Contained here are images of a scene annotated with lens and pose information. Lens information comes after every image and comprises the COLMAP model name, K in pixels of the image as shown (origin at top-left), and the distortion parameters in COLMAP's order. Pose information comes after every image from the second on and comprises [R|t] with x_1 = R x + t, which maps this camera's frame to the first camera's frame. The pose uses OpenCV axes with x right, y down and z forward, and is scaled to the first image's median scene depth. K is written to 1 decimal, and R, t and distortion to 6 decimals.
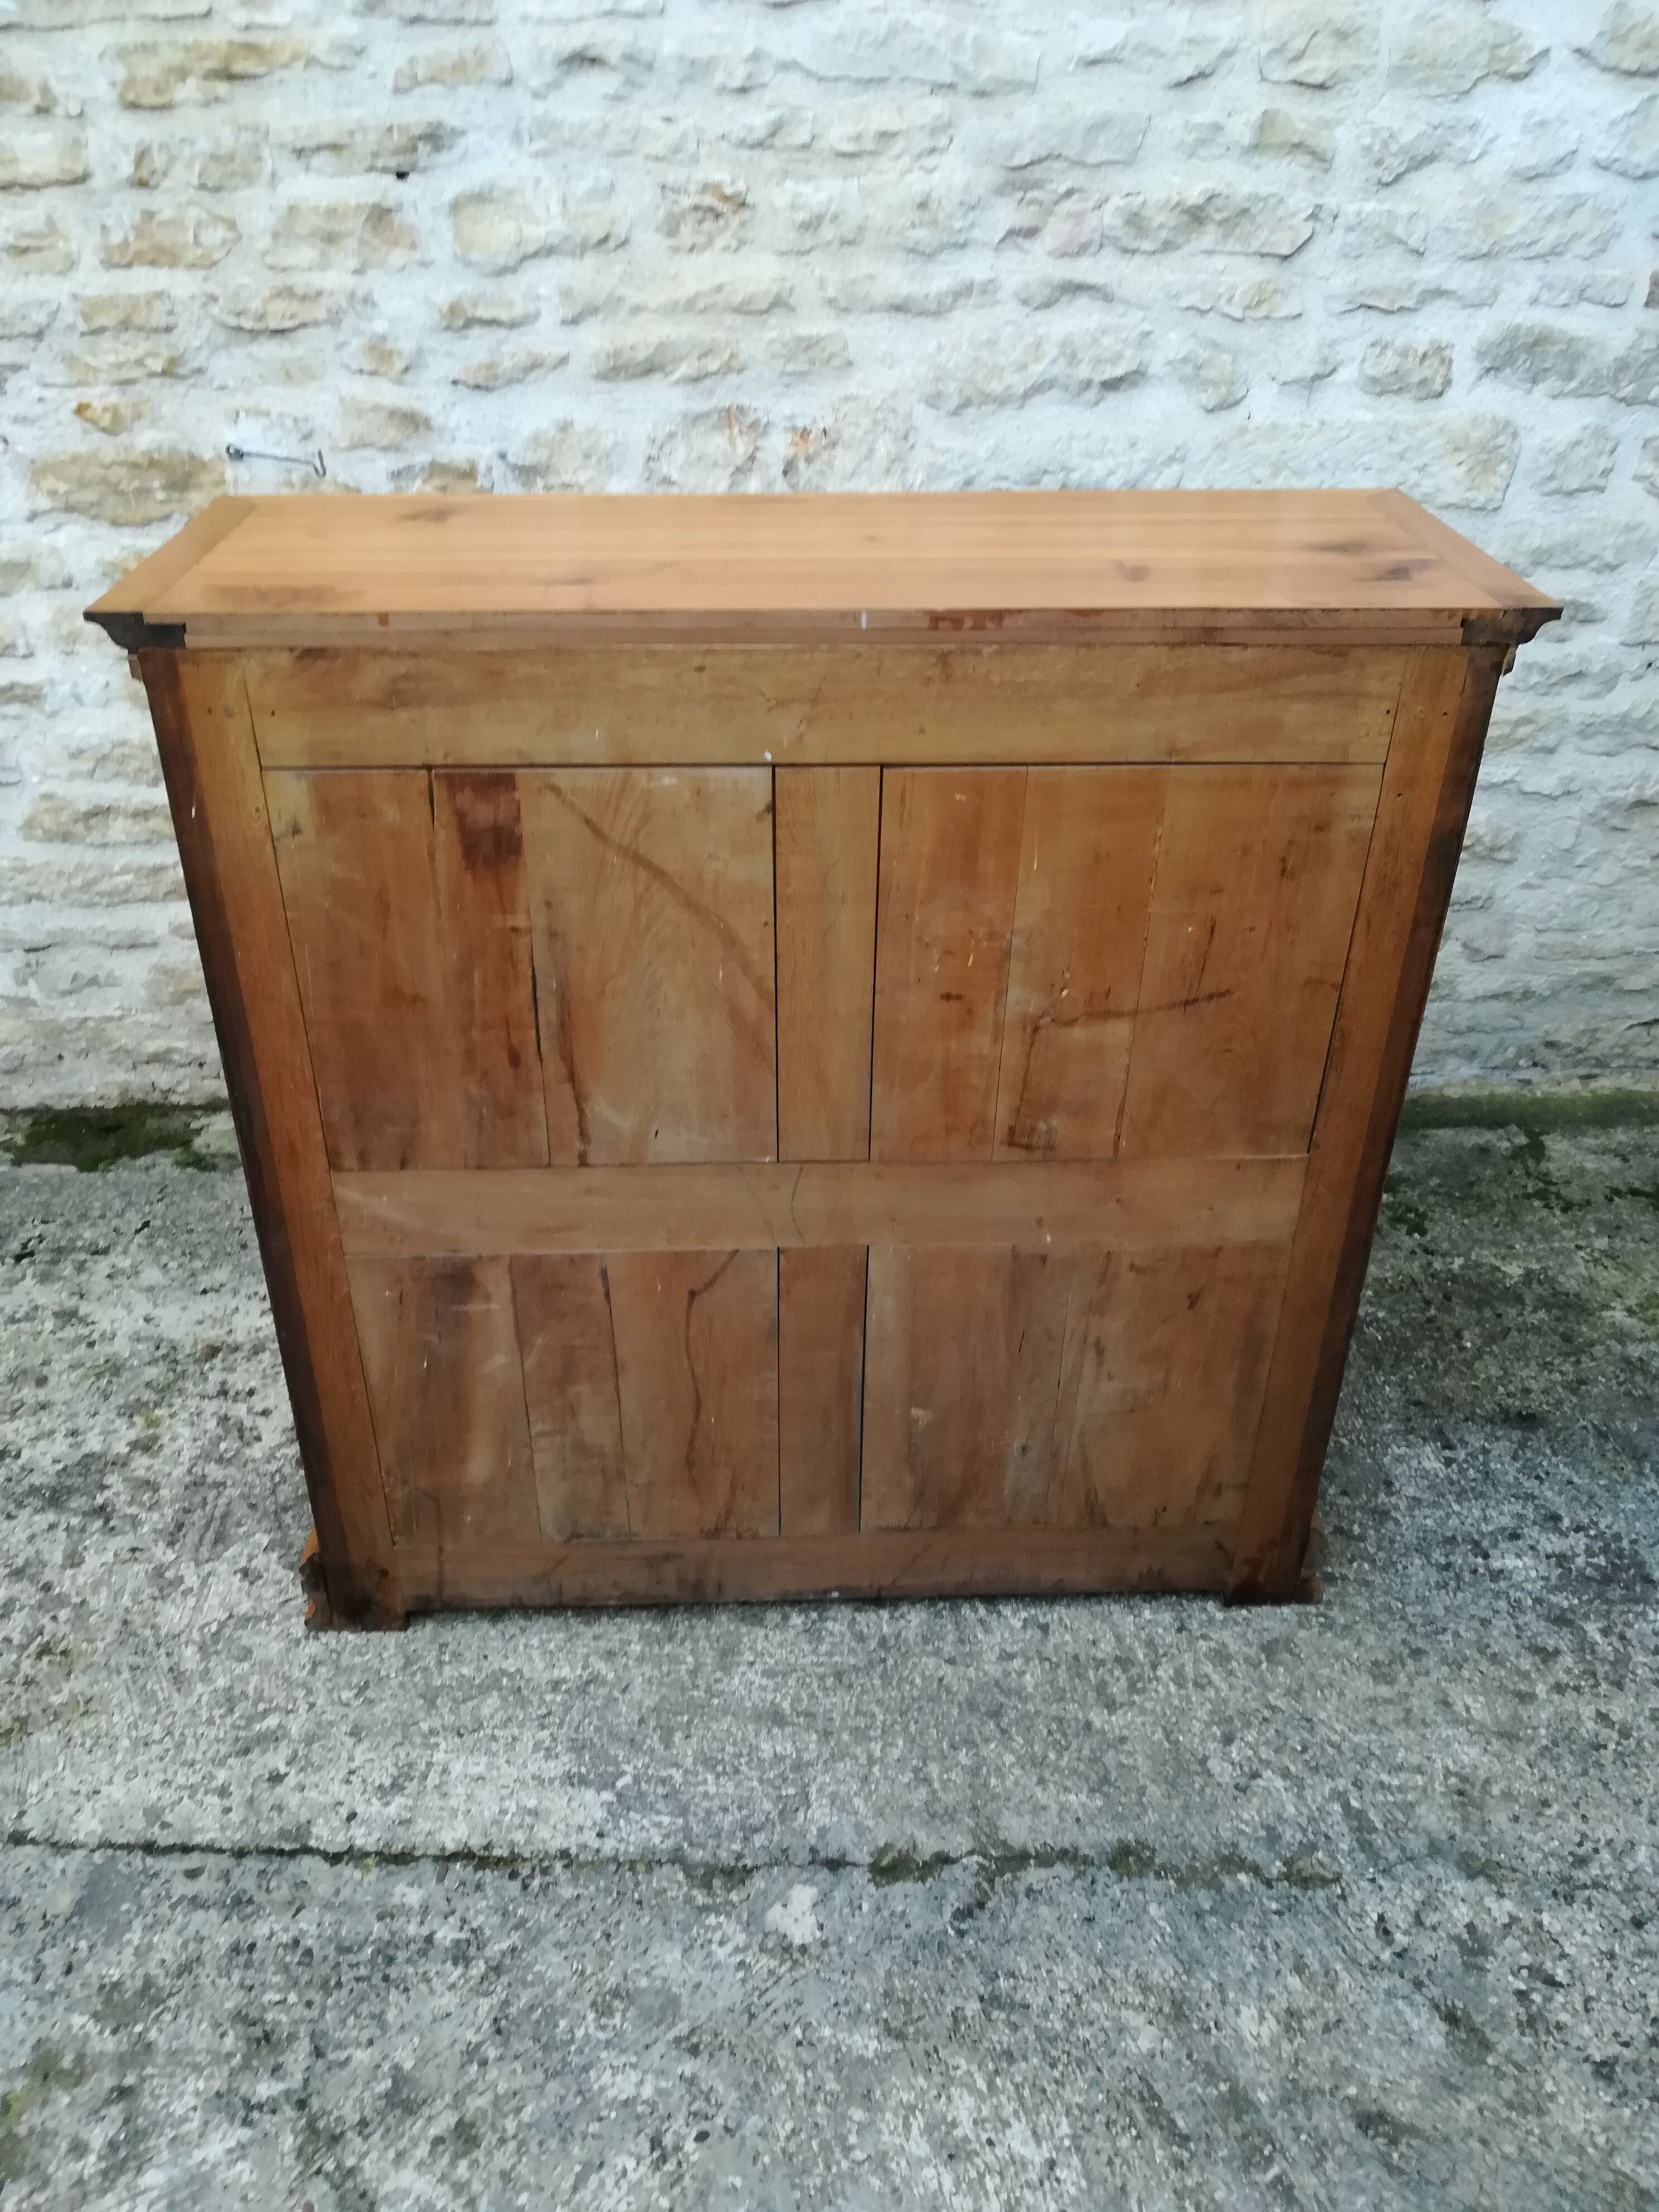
lens RADIAL K [[1732.1, 0, 825.1], [0, 1732.1, 1102.6], [0, 0, 1]] dist [0.056888, -0.067574]
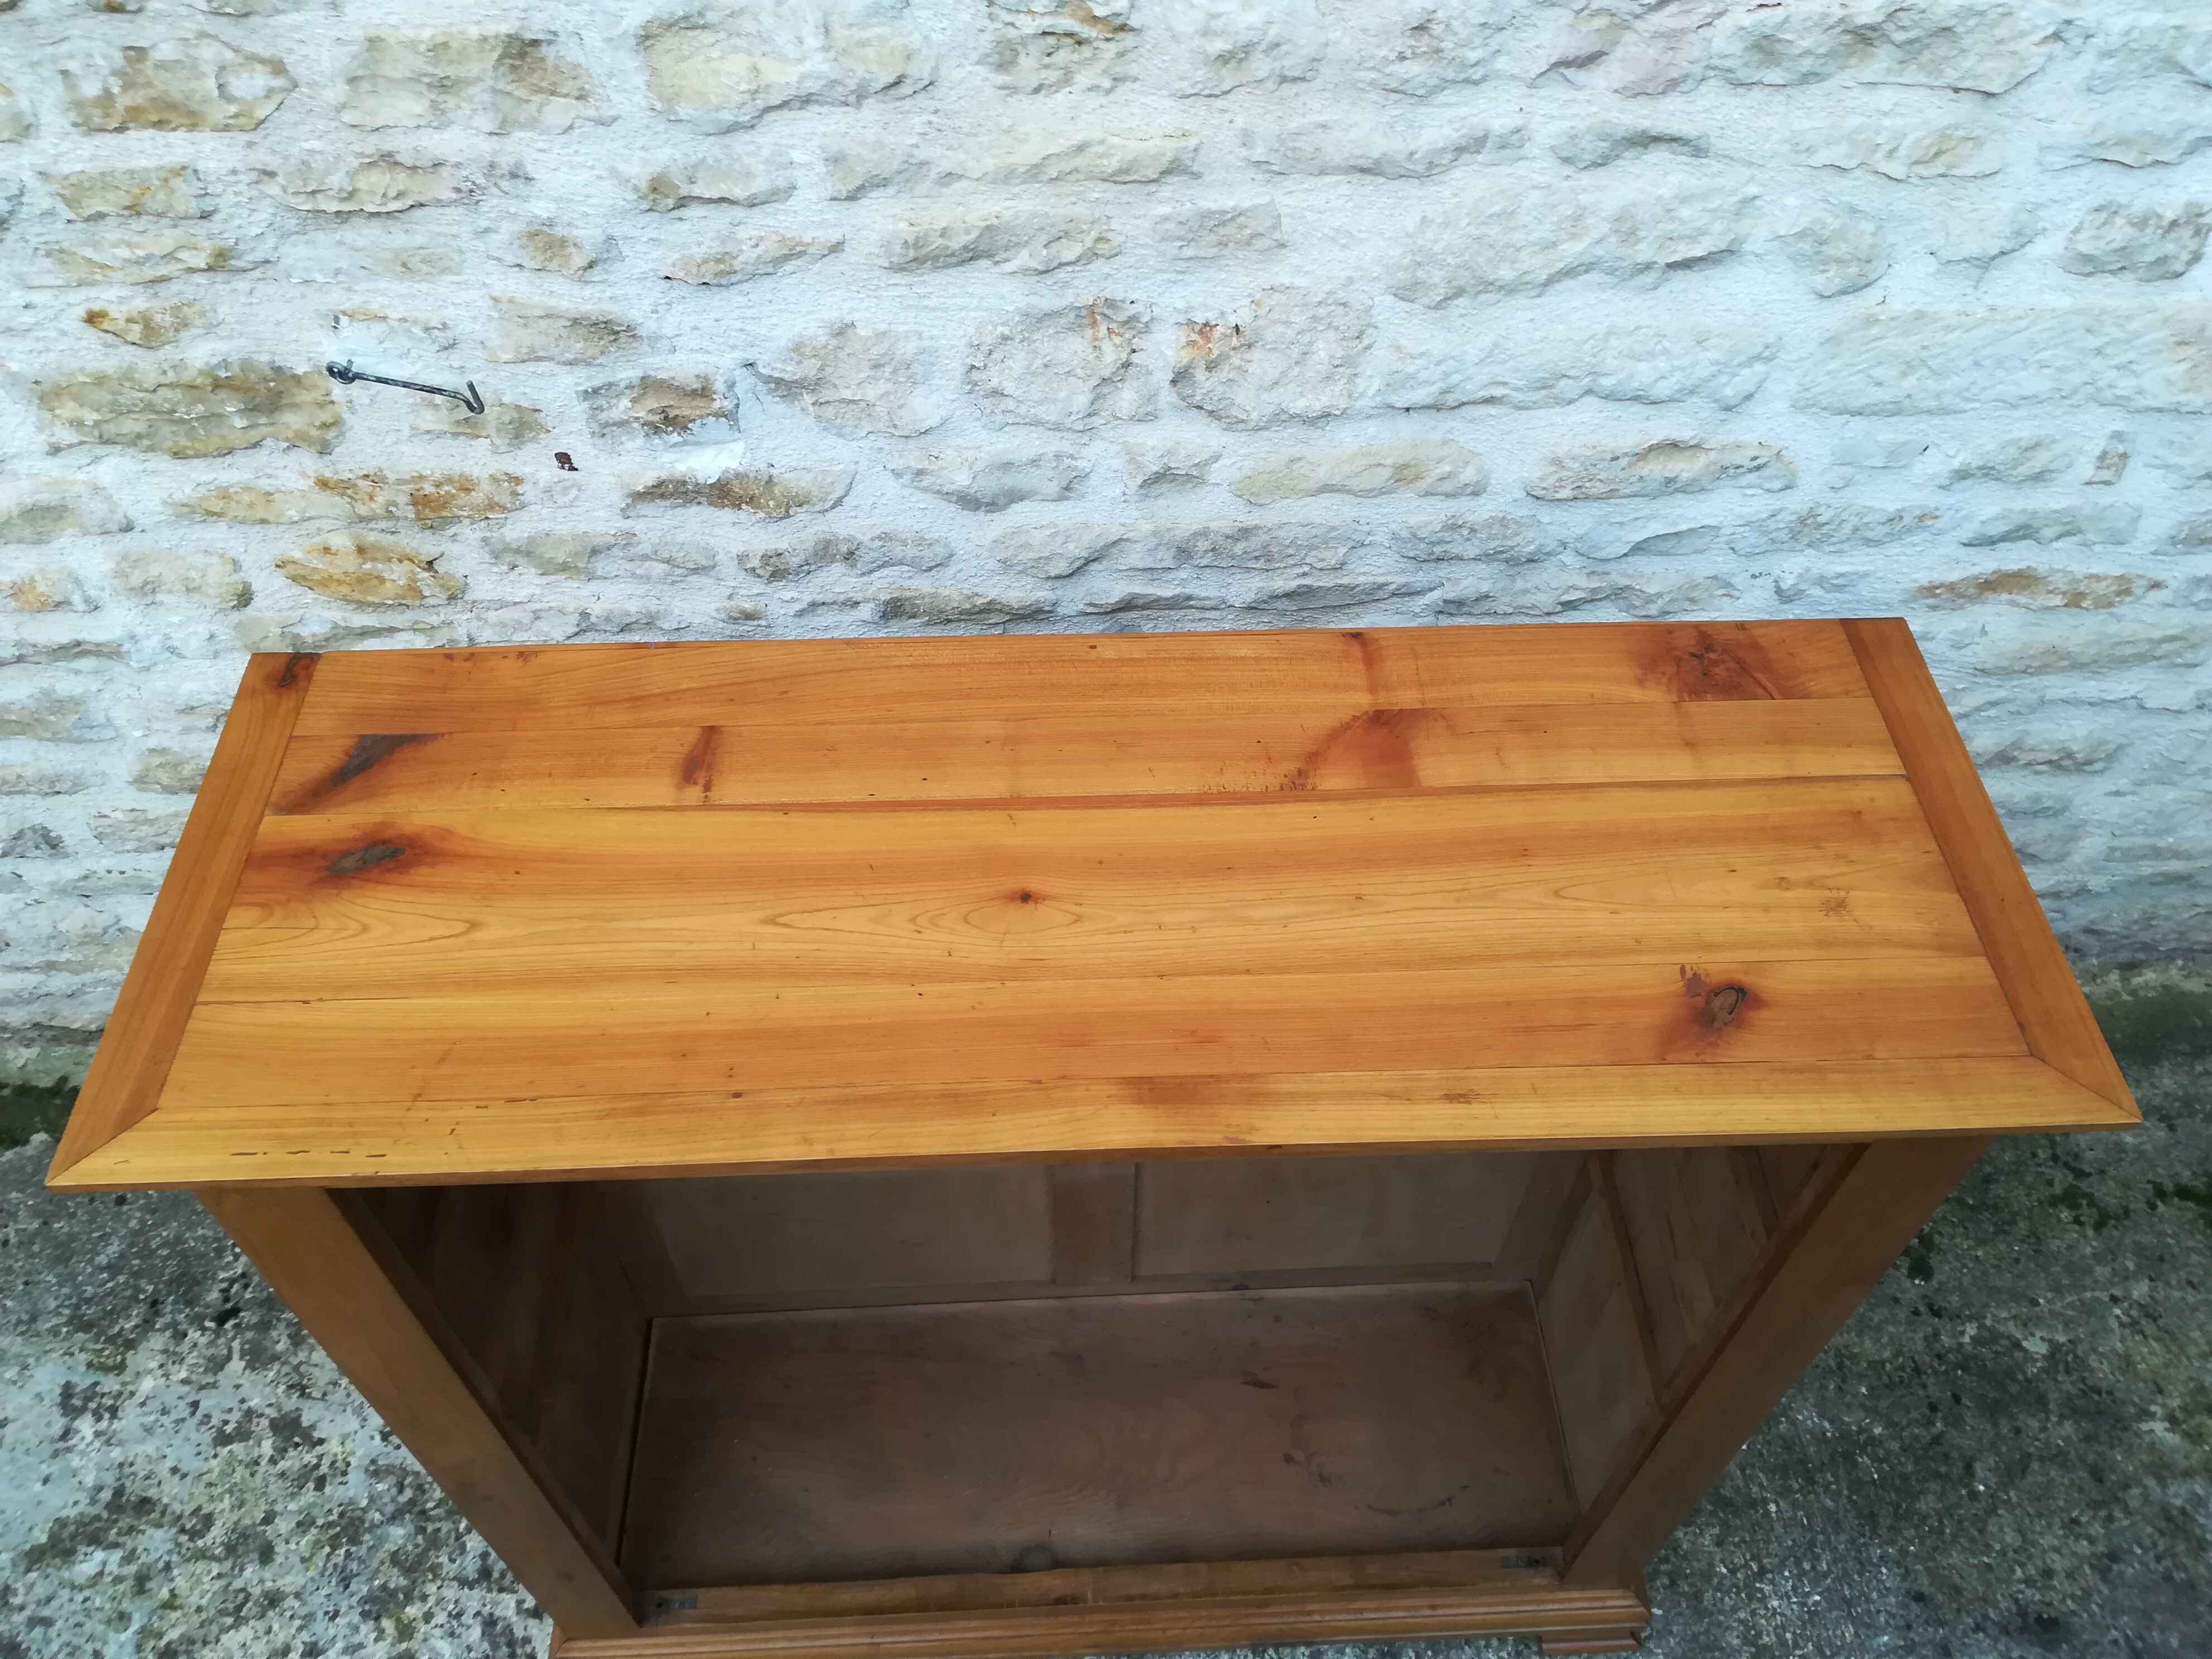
lens RADIAL K [[1732.1, 0, 1122.2], [0, 1732.1, 832.4], [0, 0, 1]] dist [0.056888, -0.067574]
pose [[0.999967, 0.006326, 0.005160, -0.048109], [-0.007700, 0.940768, 0.338964, -0.450843], [-0.002710, -0.338992, 0.940785, 0.333774]]
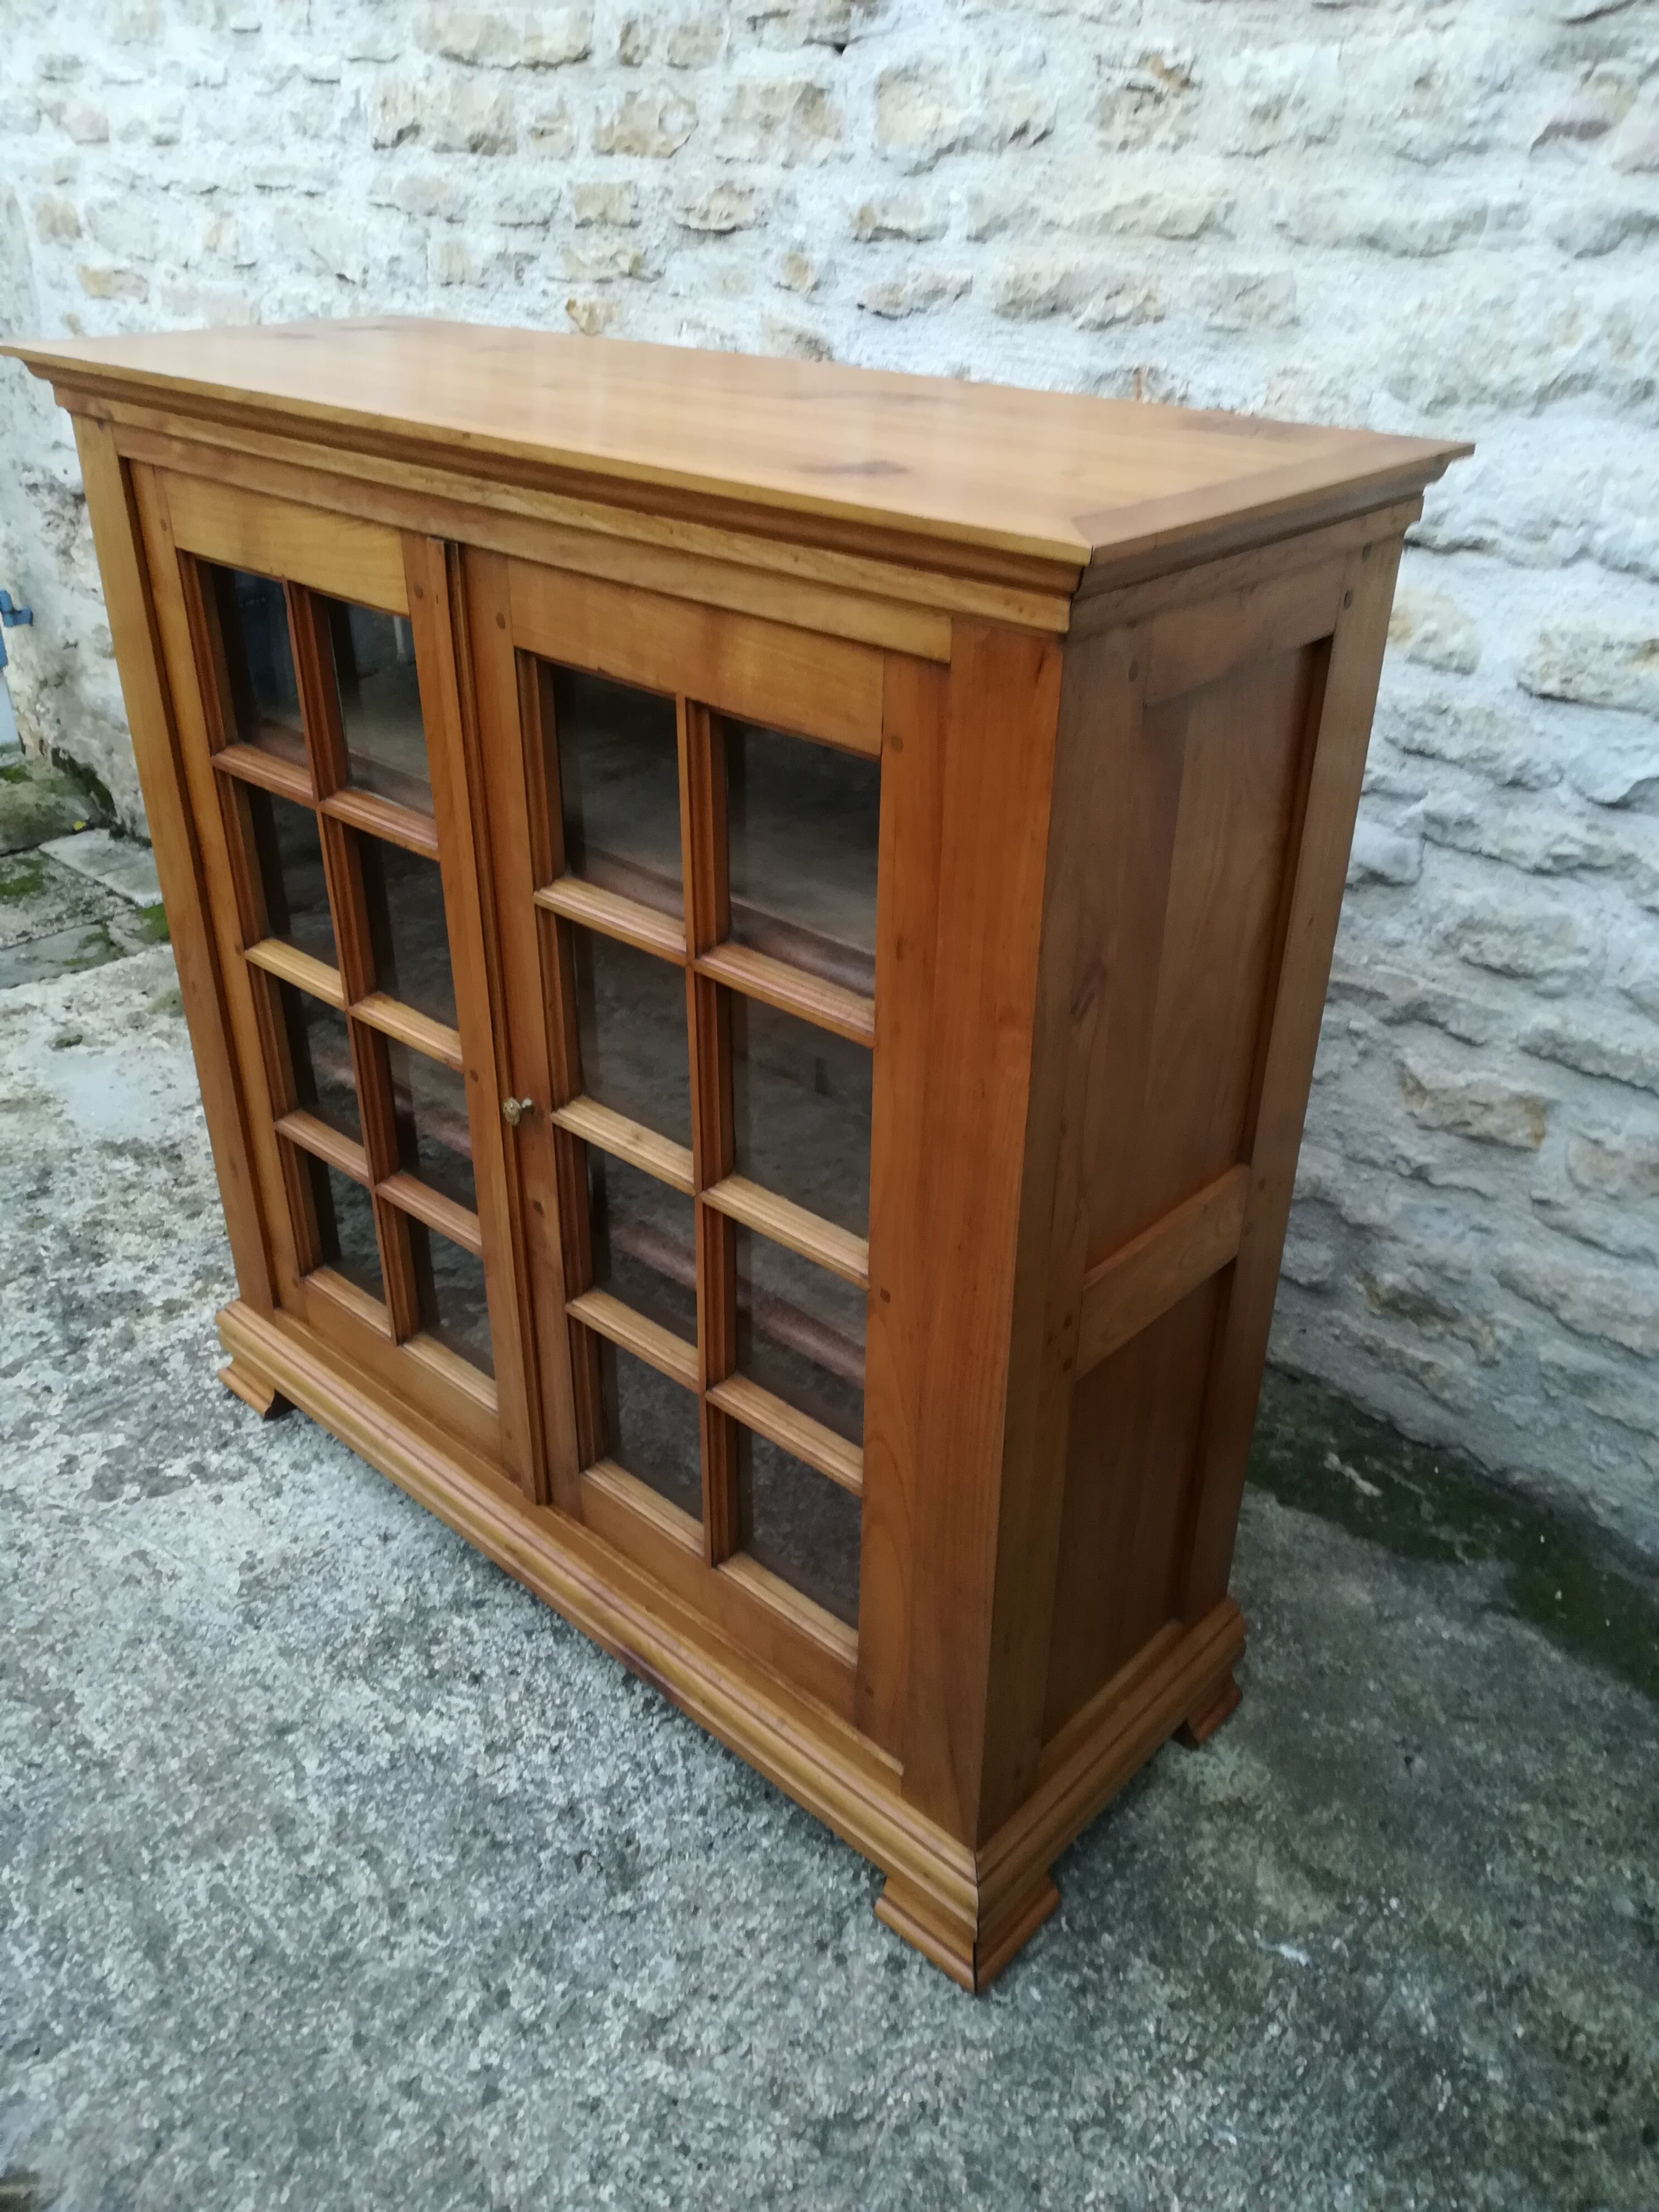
lens RADIAL K [[1732.1, 0, 810.3], [0, 1732.1, 1098.8], [0, 0, 1]] dist [0.056888, -0.067574]
pose [[0.698598, 0.353859, -0.621888, 0.427613], [-0.369763, 0.922637, 0.109614, -0.152997], [0.612565, 0.153376, 0.775397, 0.414433]]
